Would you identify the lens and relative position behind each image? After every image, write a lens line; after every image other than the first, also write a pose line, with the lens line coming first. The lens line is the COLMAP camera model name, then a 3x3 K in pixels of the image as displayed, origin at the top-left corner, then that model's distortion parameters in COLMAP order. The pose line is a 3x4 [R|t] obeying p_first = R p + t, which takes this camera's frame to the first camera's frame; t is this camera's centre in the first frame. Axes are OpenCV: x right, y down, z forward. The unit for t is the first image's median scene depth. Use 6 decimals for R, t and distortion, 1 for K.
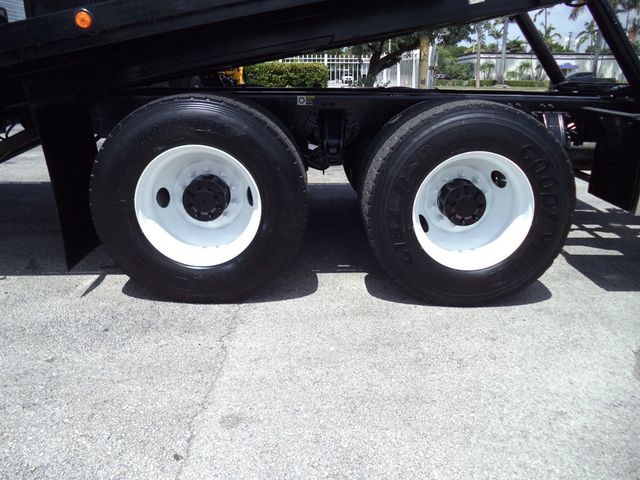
lens RADIAL K [[520.7, 0, 320.0], [0, 520.7, 240.1], [0, 0, 1]] dist [-0.023328, -0.008153]
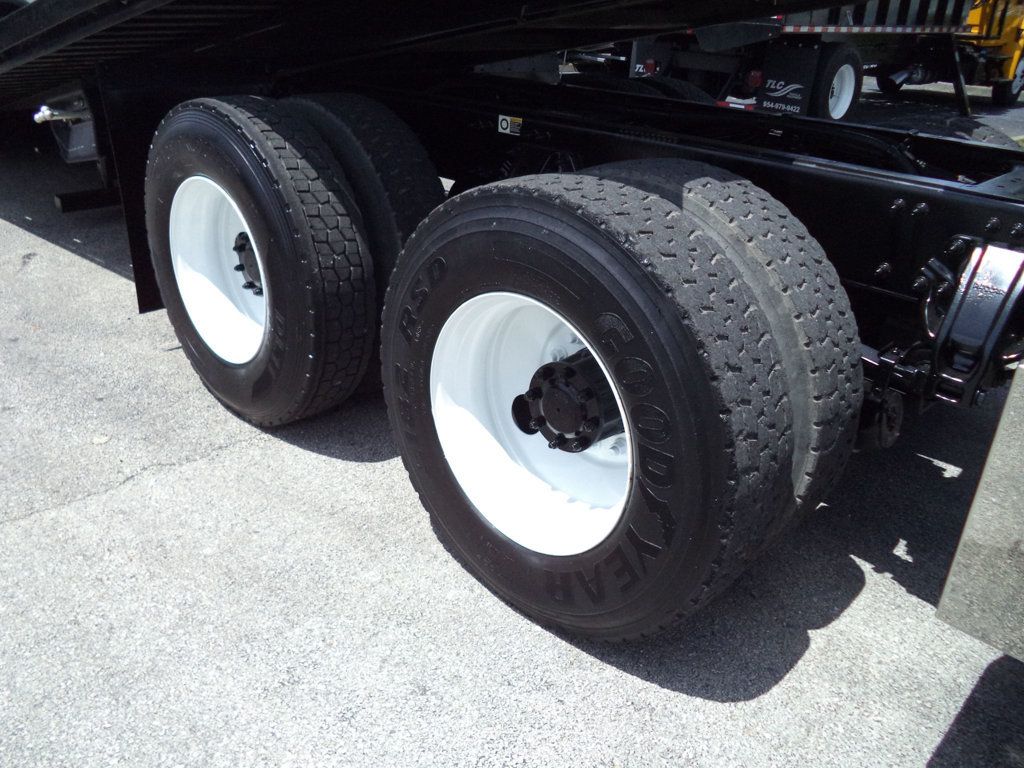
lens RADIAL K [[833.2, 0, 512.4], [0, 833.2, 384.0], [0, 0, 1]] dist [-0.023328, -0.008153]
pose [[0.698729, 0.320131, -0.639761, 0.752914], [-0.254637, 0.947013, 0.195769, -0.231341], [0.668534, 0.026118, 0.743223, 0.470482]]
